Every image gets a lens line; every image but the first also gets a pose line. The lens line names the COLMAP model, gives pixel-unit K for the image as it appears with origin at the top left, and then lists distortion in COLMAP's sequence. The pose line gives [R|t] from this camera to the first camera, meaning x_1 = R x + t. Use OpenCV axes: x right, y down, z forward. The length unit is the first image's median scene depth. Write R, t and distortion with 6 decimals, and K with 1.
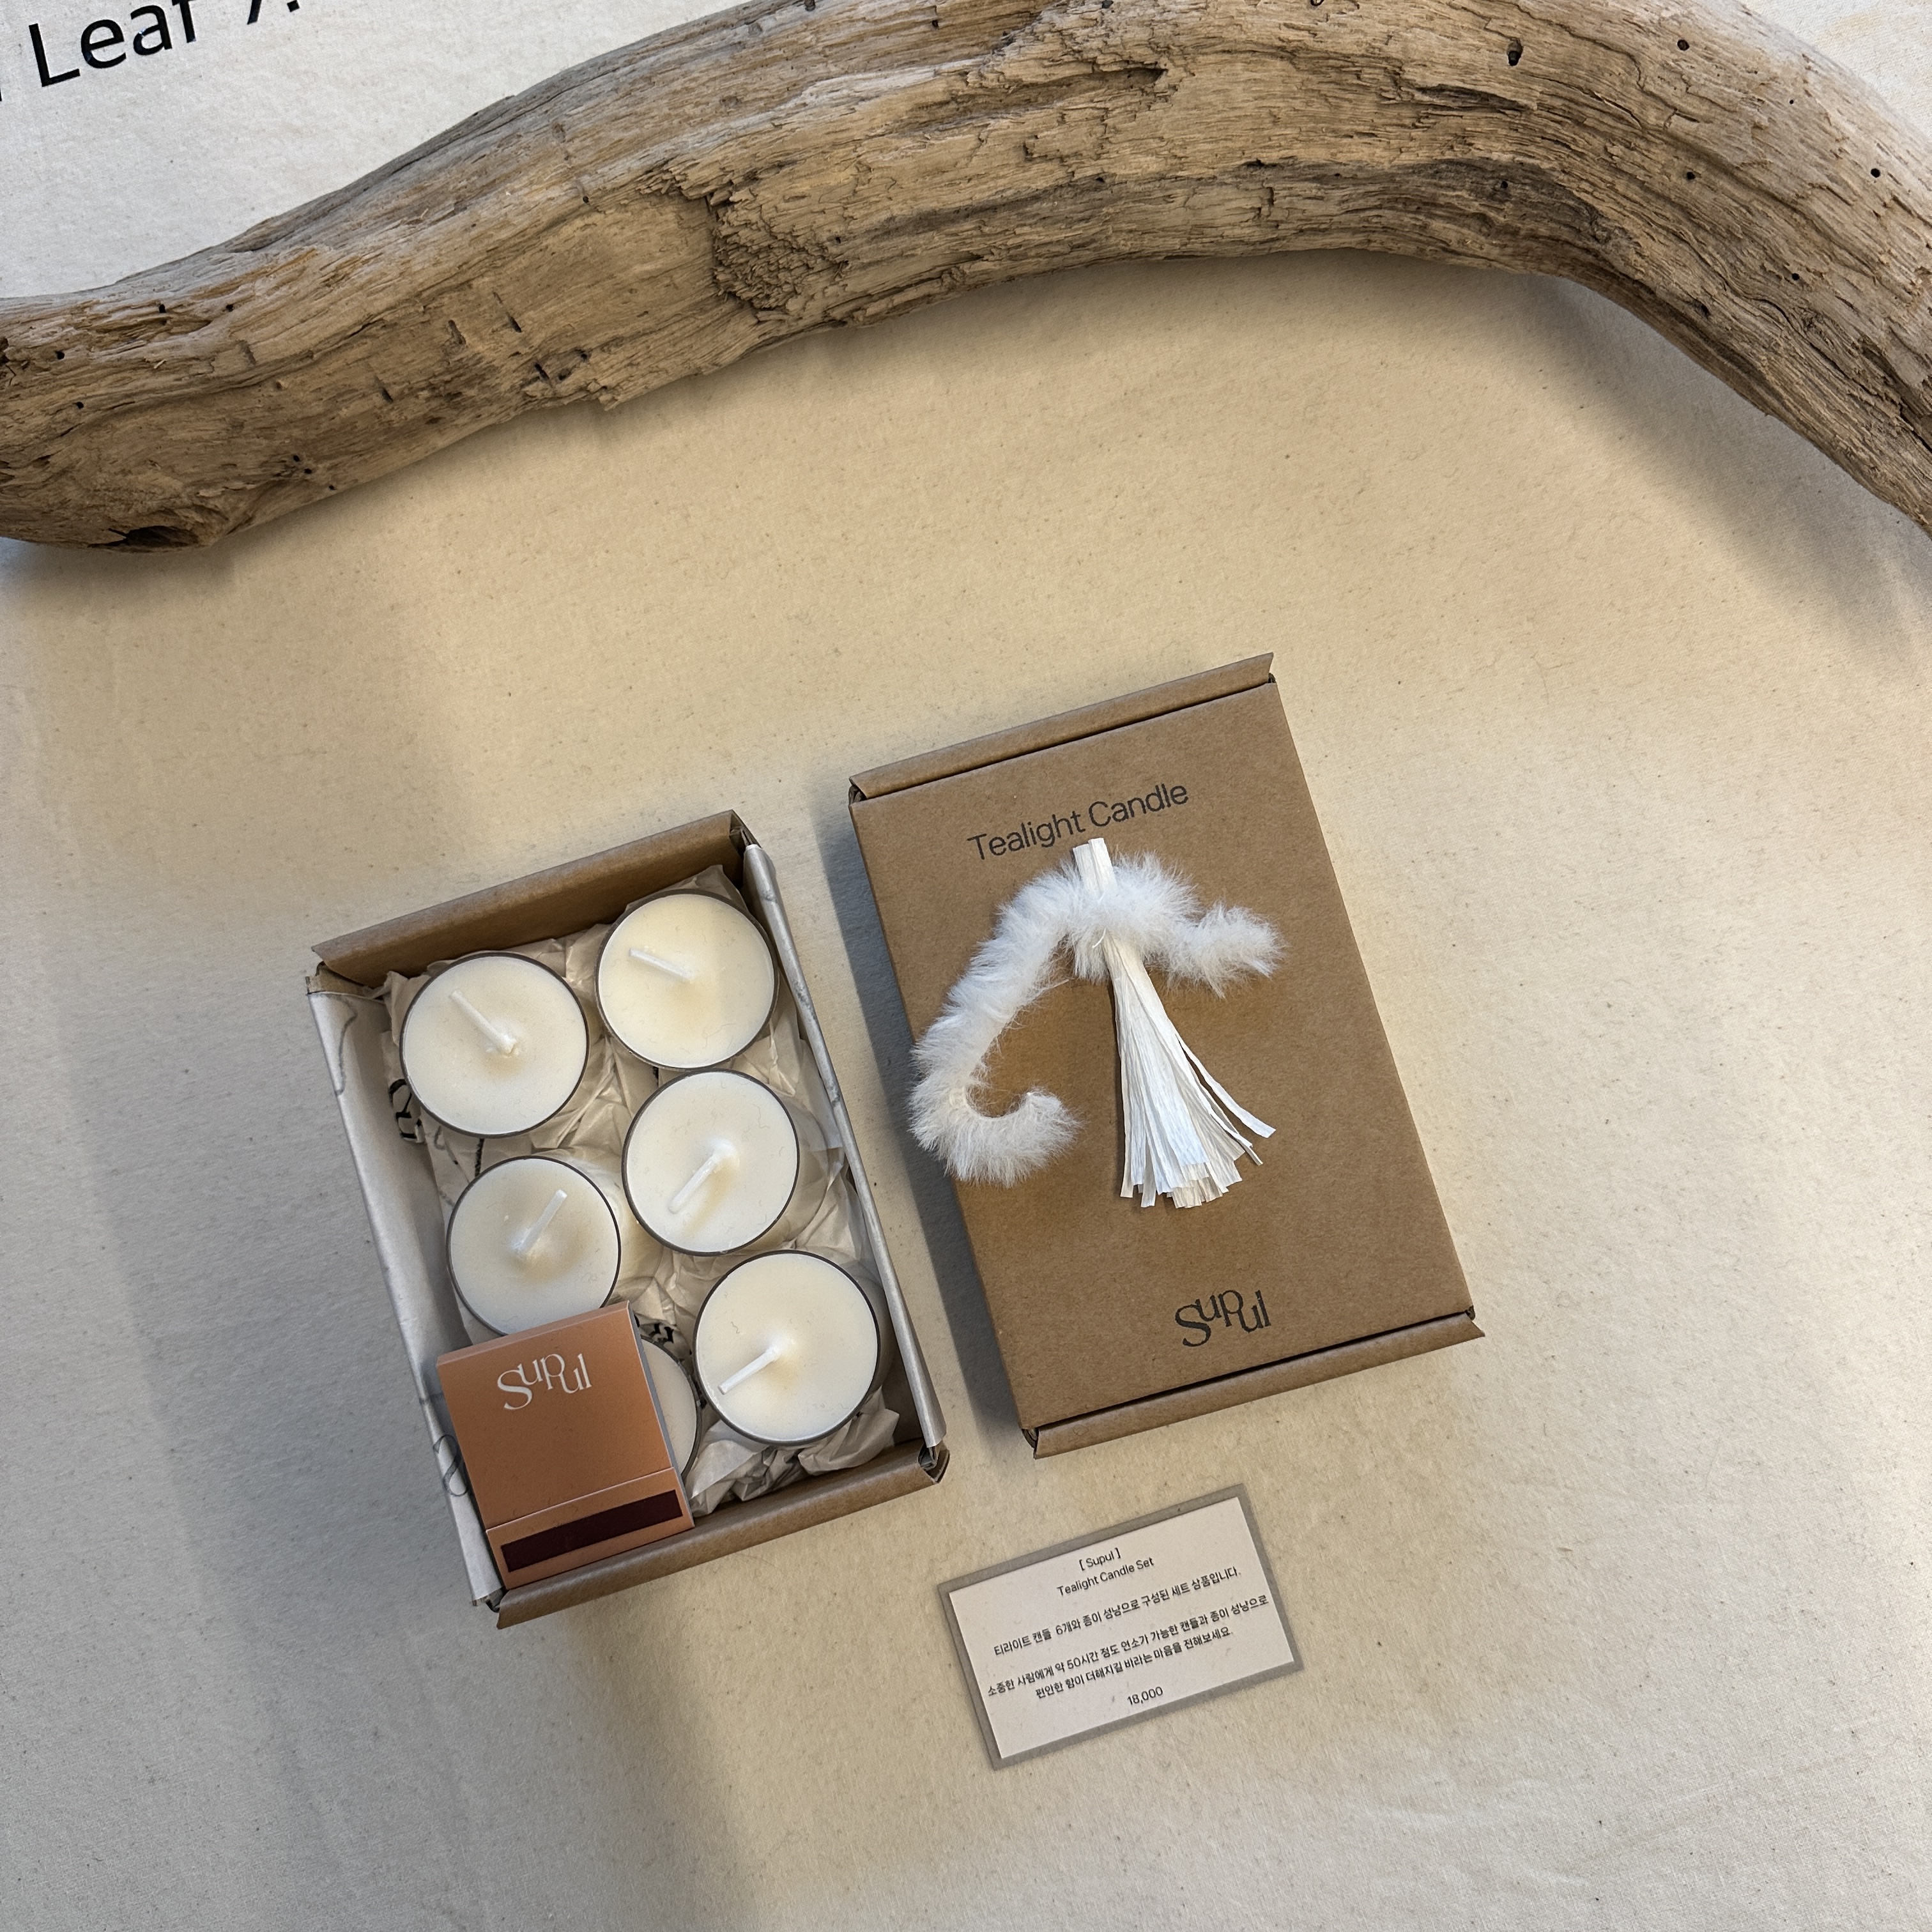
lens RADIAL K [[1819.9, 0, 966.0], [0, 1819.9, 966.0], [0, 0, 1]] dist [-0.006875, -0.013278]
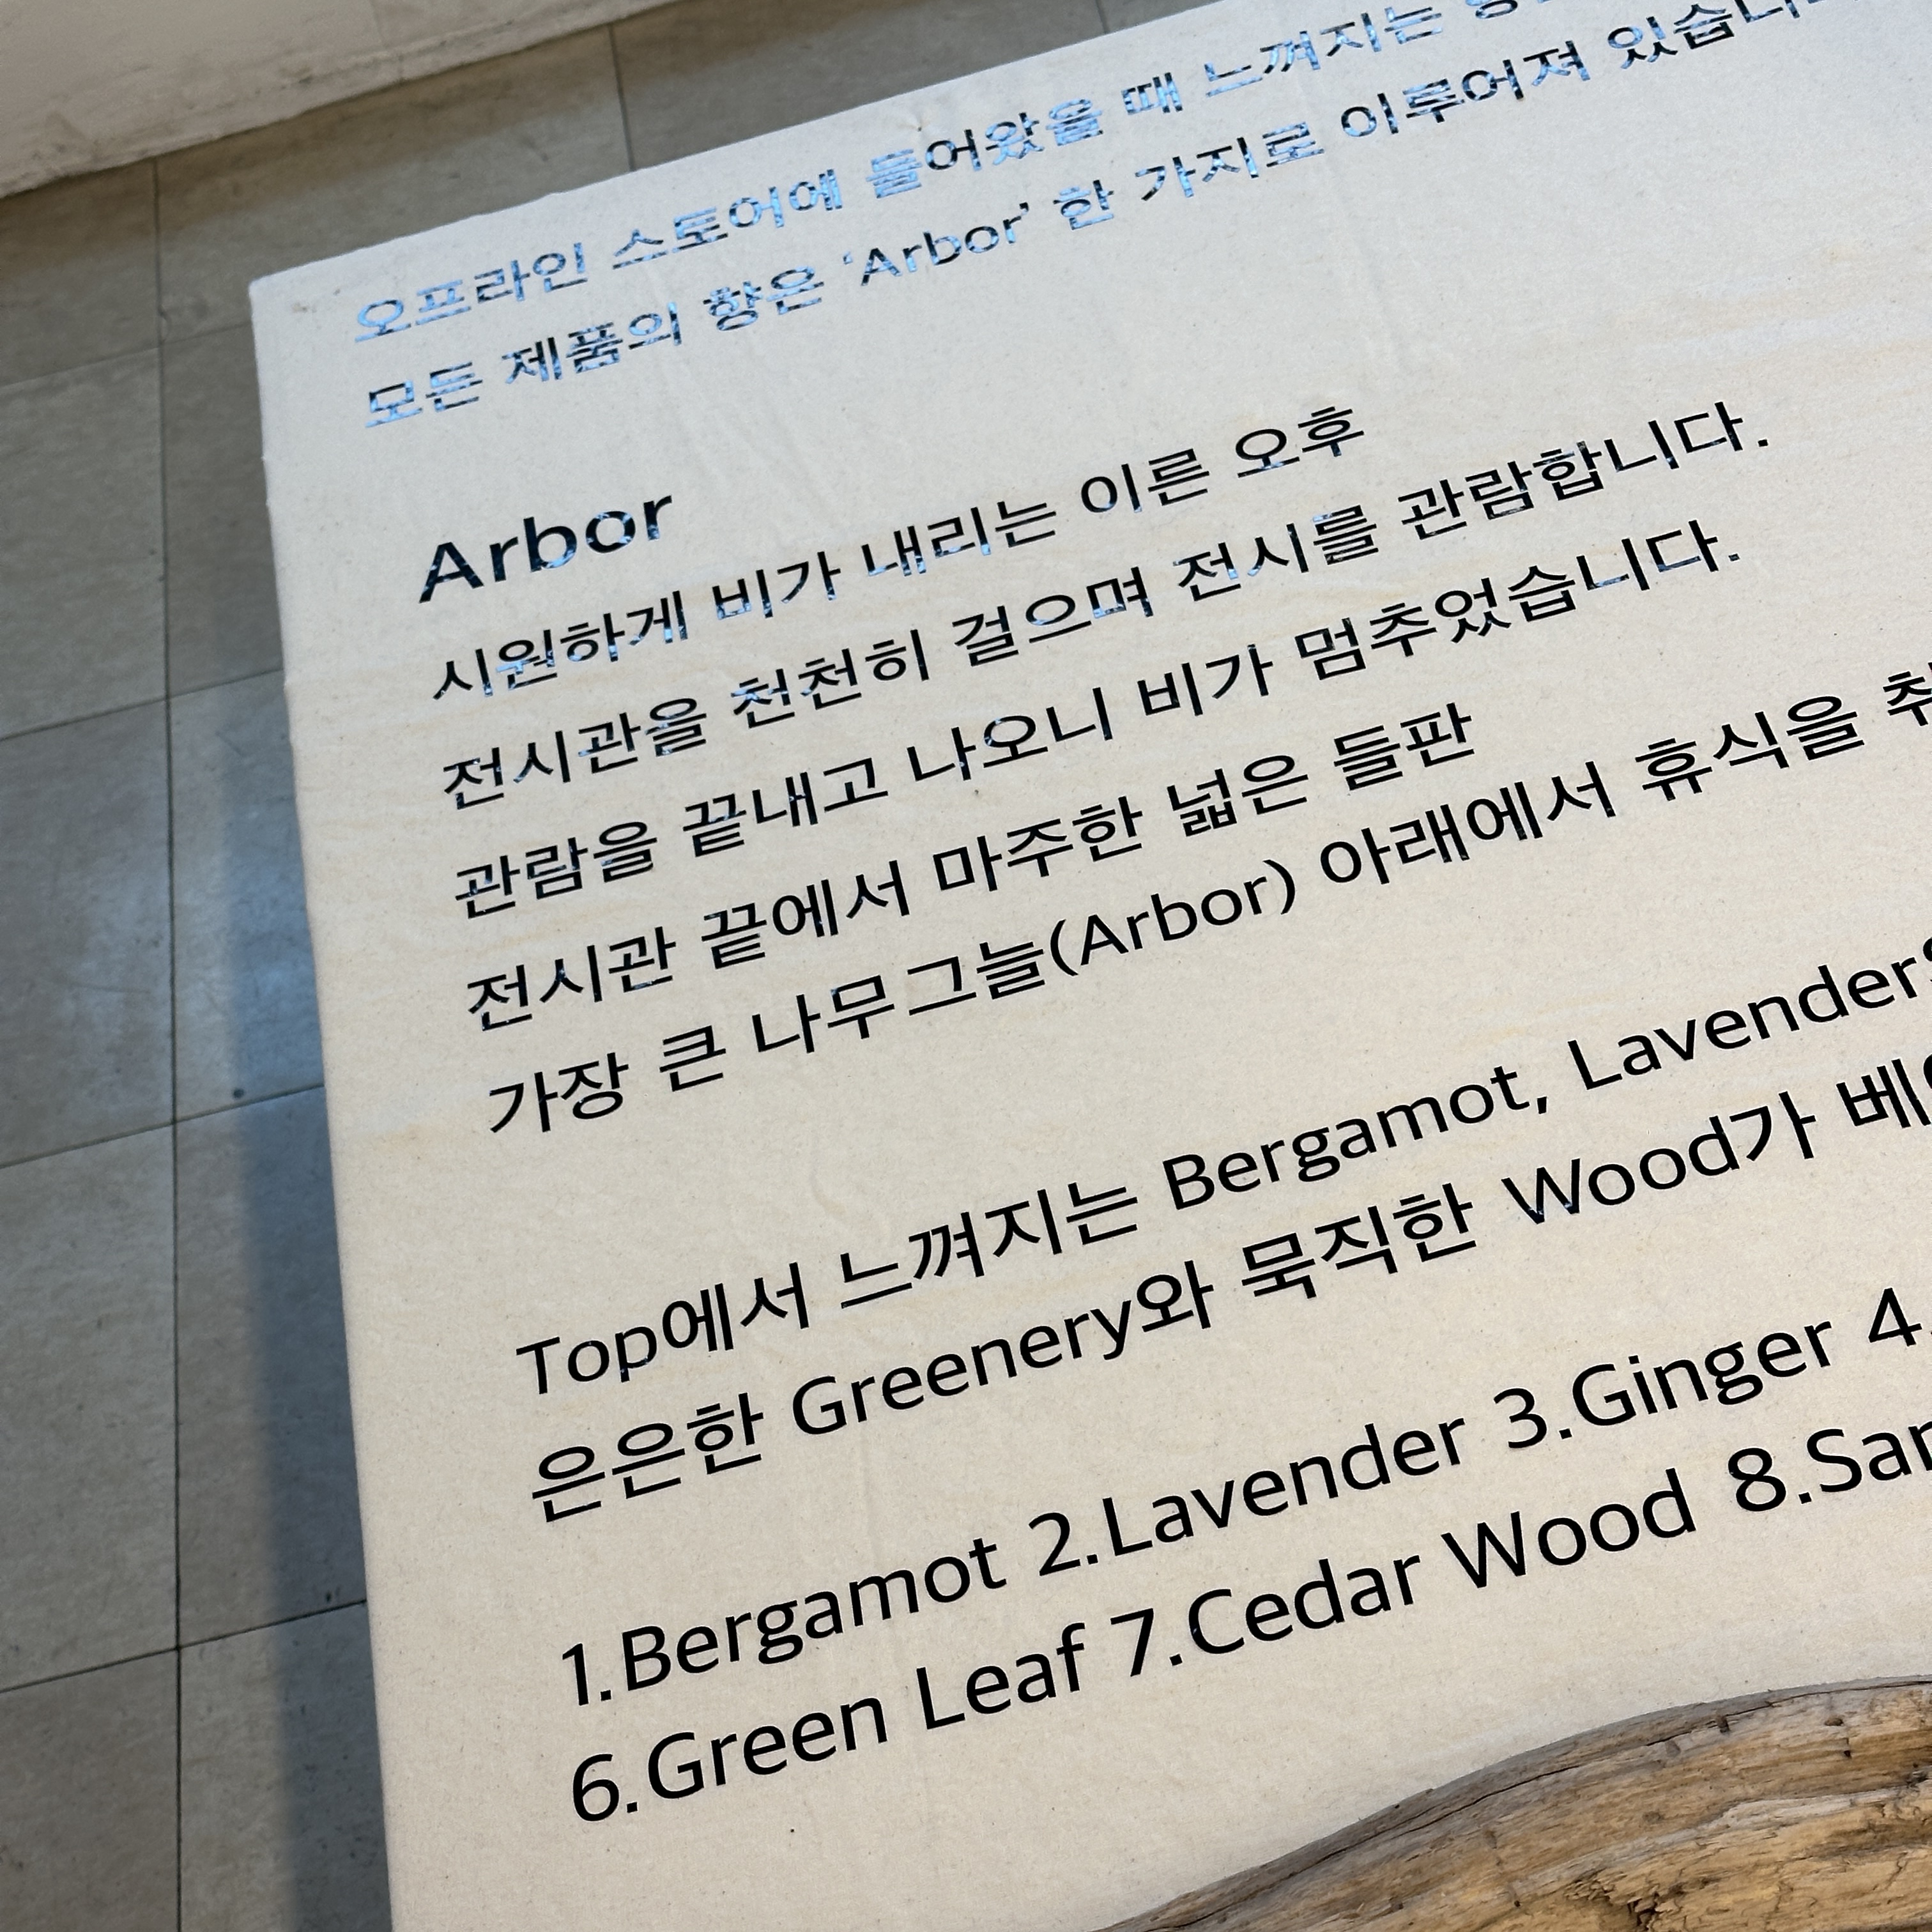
lens RADIAL K [[3746.2, 0, 966.0], [0, 3746.2, 966.0], [0, 0, 1]] dist [0.196374, -0.275643]
pose [[0.986500, -0.010417, -0.163428, -0.158146], [-0.070571, 0.873509, -0.481666, 0.196283], [0.147774, 0.486696, 0.860982, -1.243551]]
